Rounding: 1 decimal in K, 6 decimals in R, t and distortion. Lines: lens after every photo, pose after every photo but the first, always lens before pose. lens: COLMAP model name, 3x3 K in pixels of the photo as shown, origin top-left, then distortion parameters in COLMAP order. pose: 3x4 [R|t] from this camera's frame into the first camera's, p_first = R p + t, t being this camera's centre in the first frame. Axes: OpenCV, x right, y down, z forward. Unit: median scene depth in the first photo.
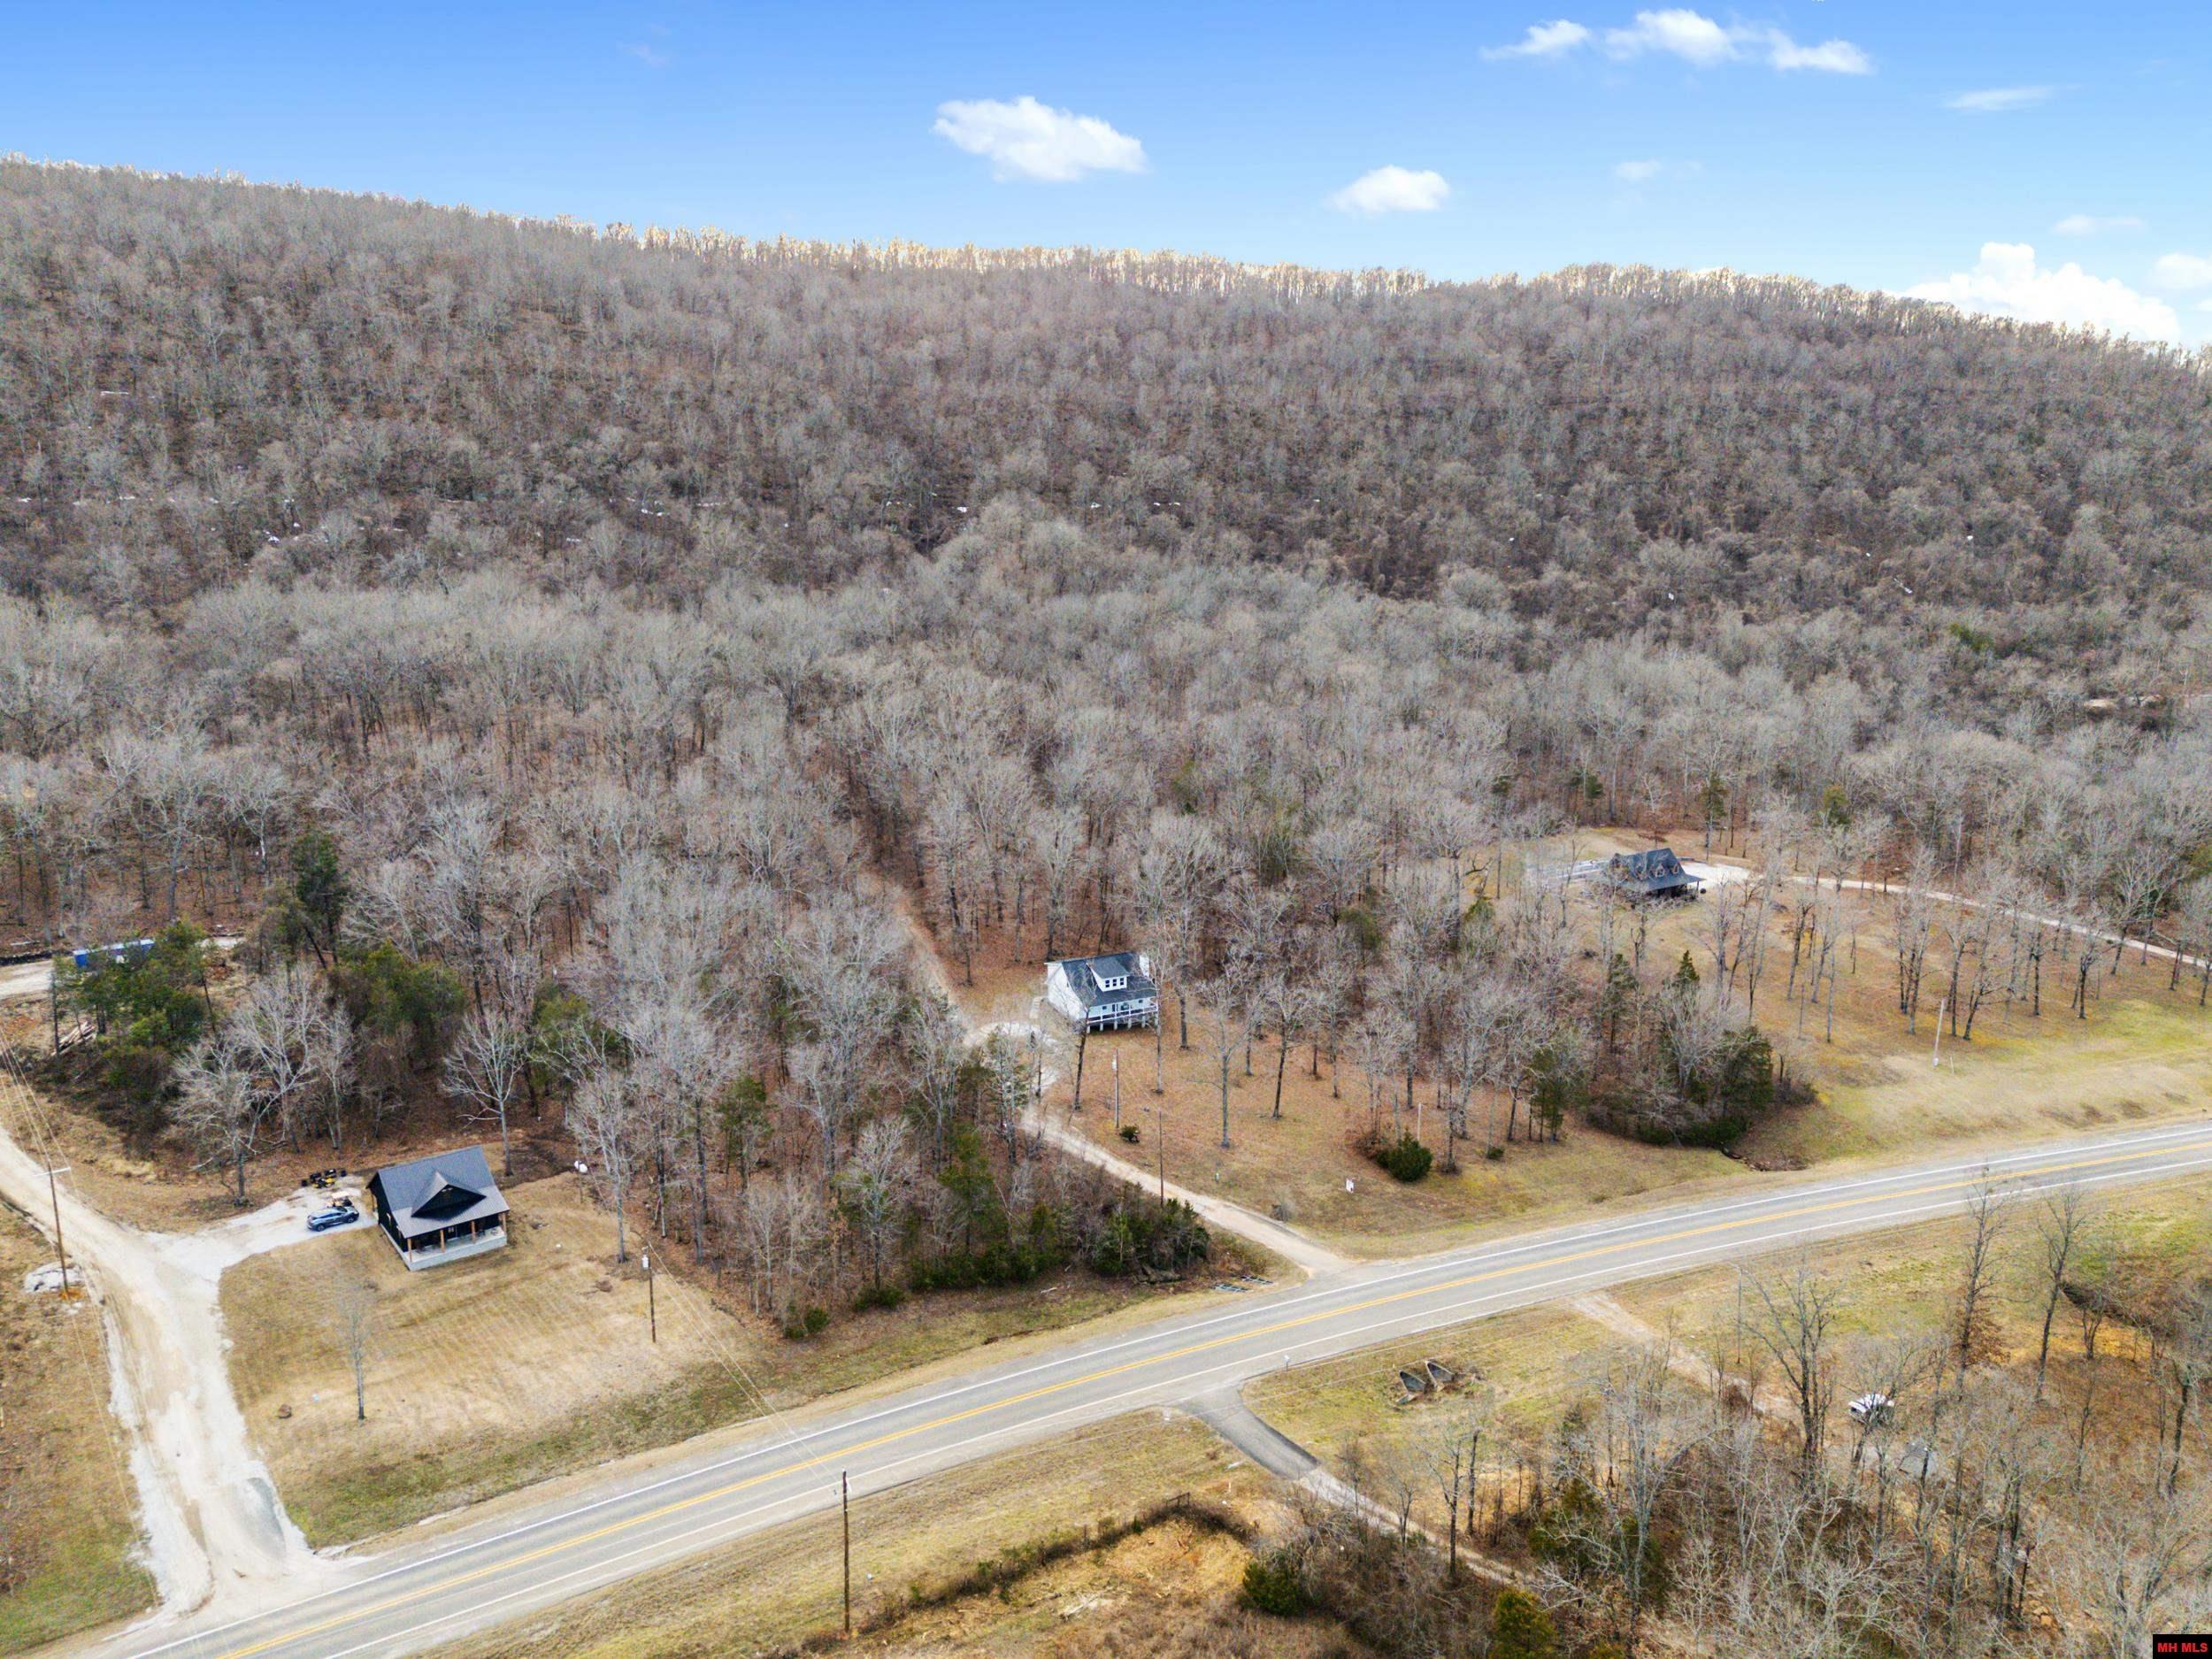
lens RADIAL K [[1650.6, 0, 1102.5], [0, 1650.6, 735.0], [0, 0, 1]] dist [0.025398, -0.000242]
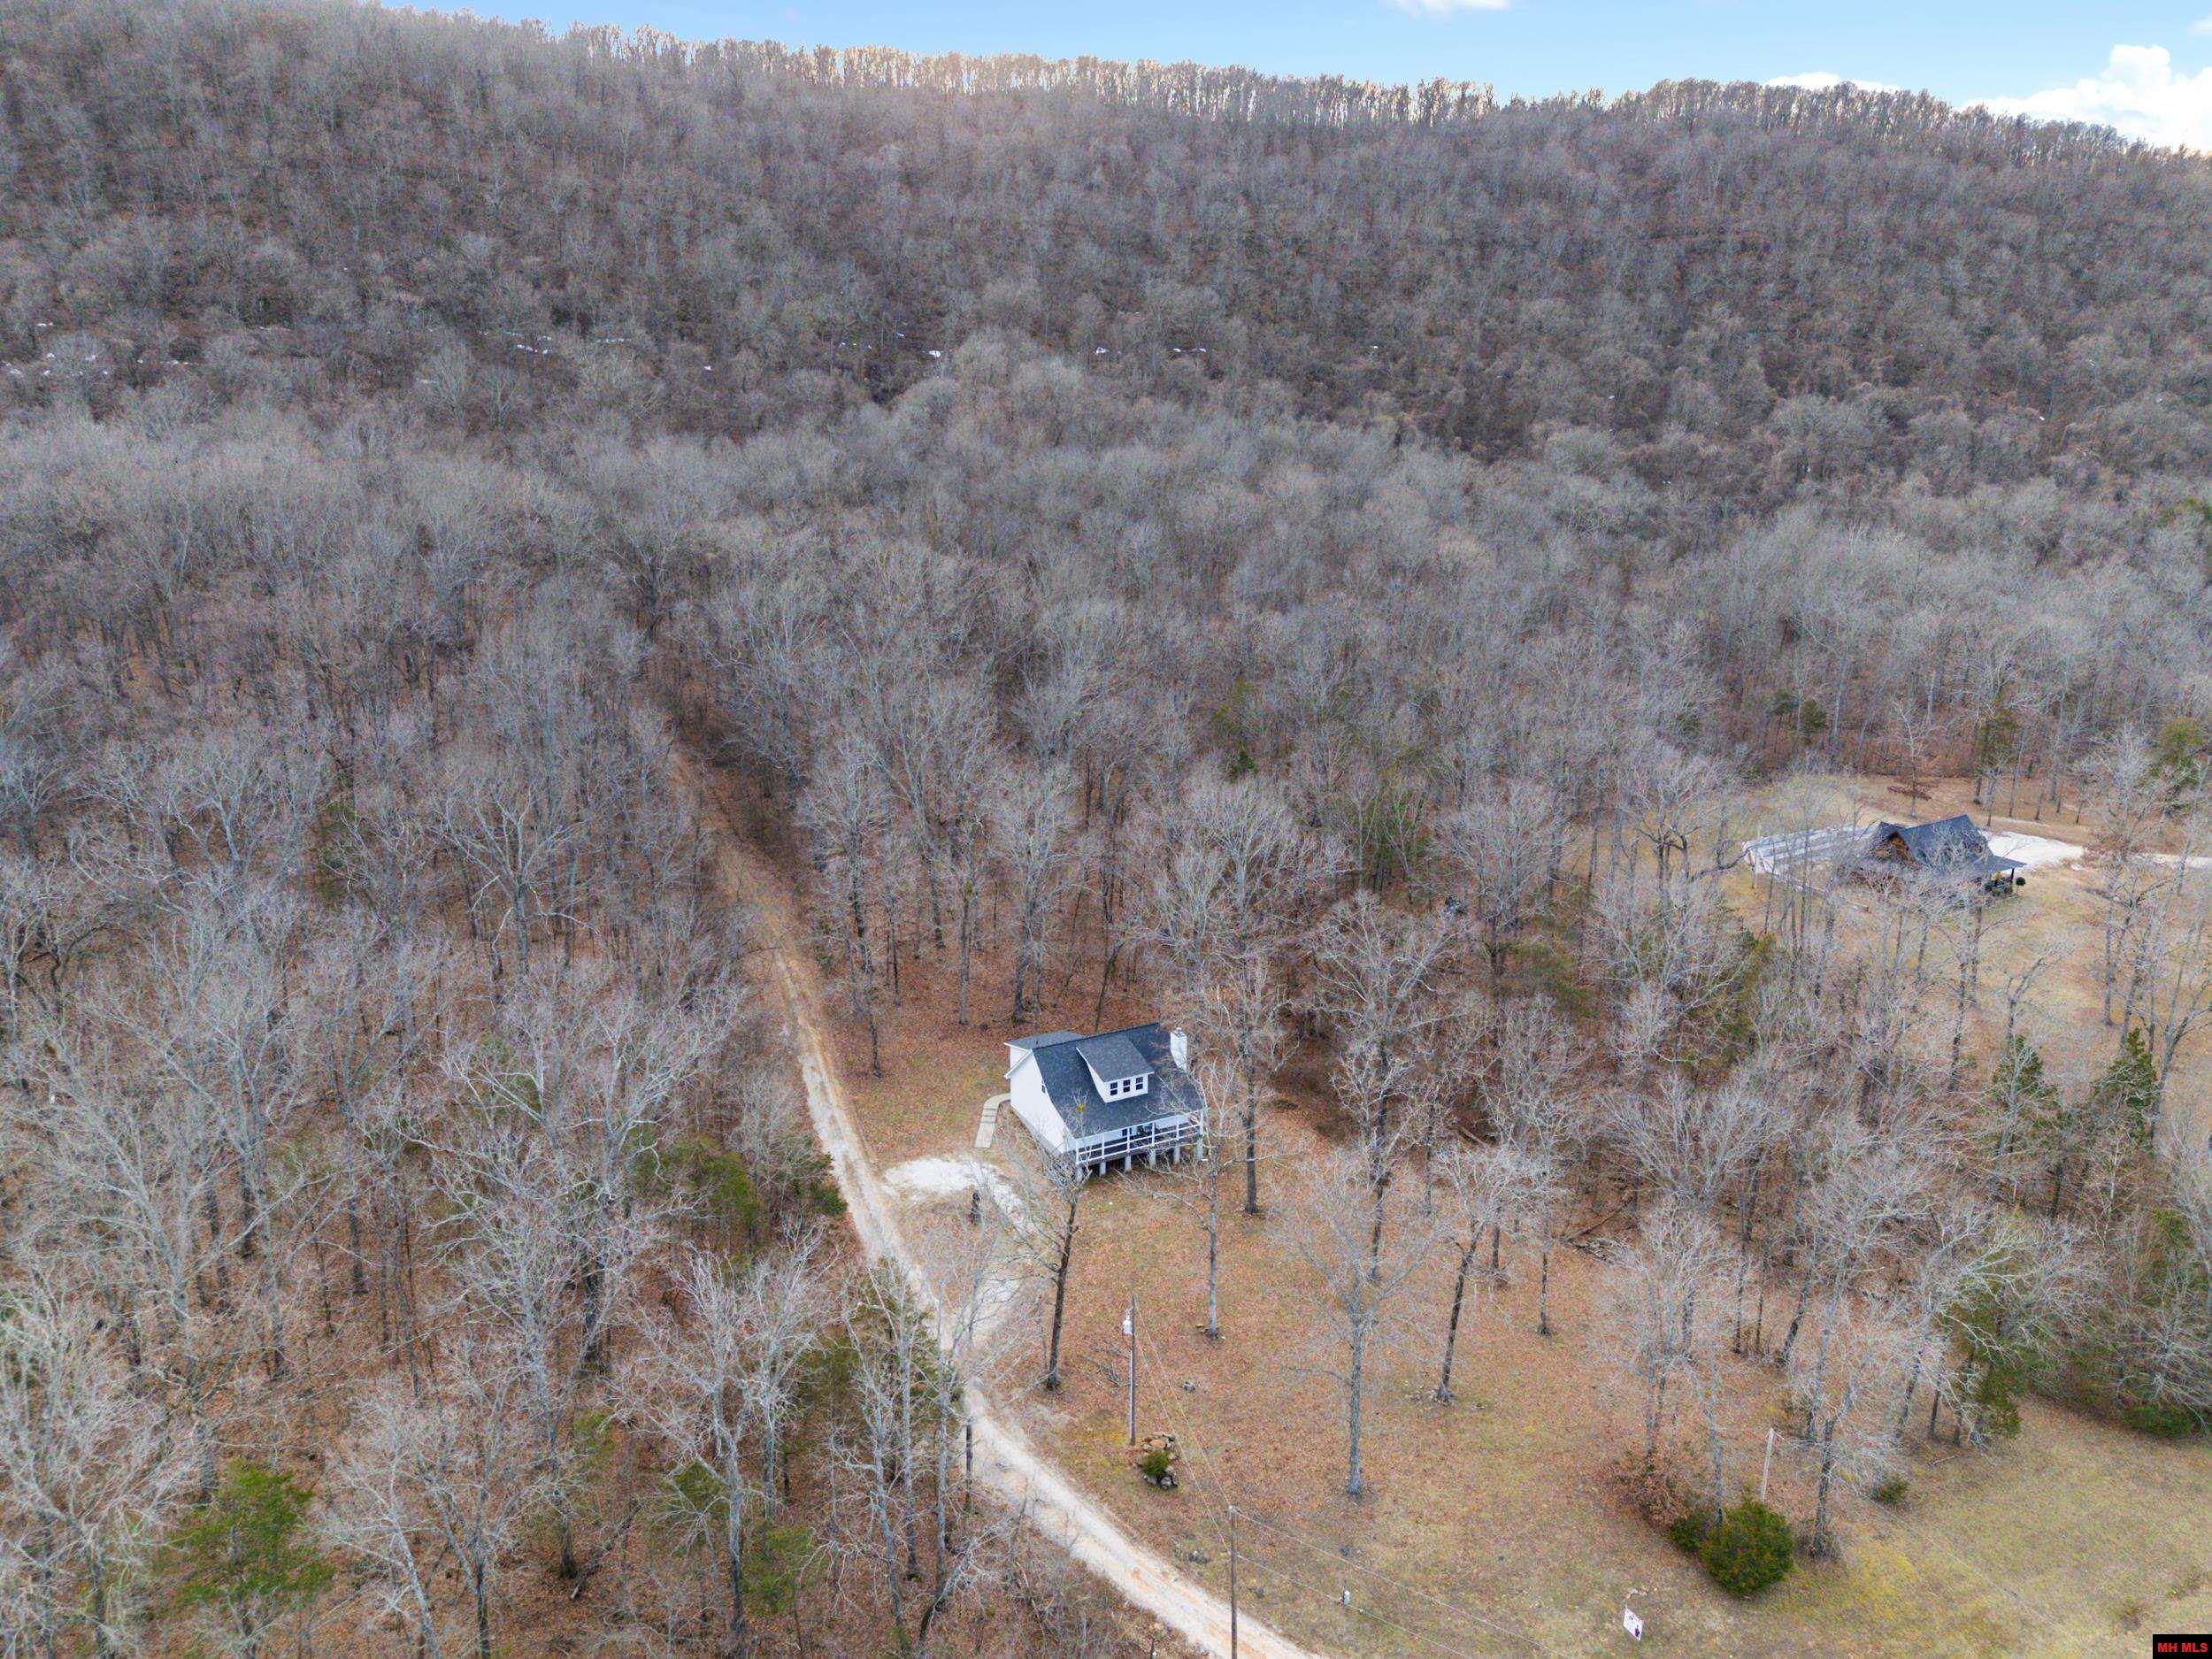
lens RADIAL K [[1650.6, 0, 1102.5], [0, 1650.6, 735.0], [0, 0, 1]] dist [0.025398, -0.000242]
pose [[0.999983, 0.004284, -0.003960, 0.000342], [-0.004029, 0.998045, 0.062363, -0.002076], [0.004219, -0.062346, 0.998046, 0.196484]]
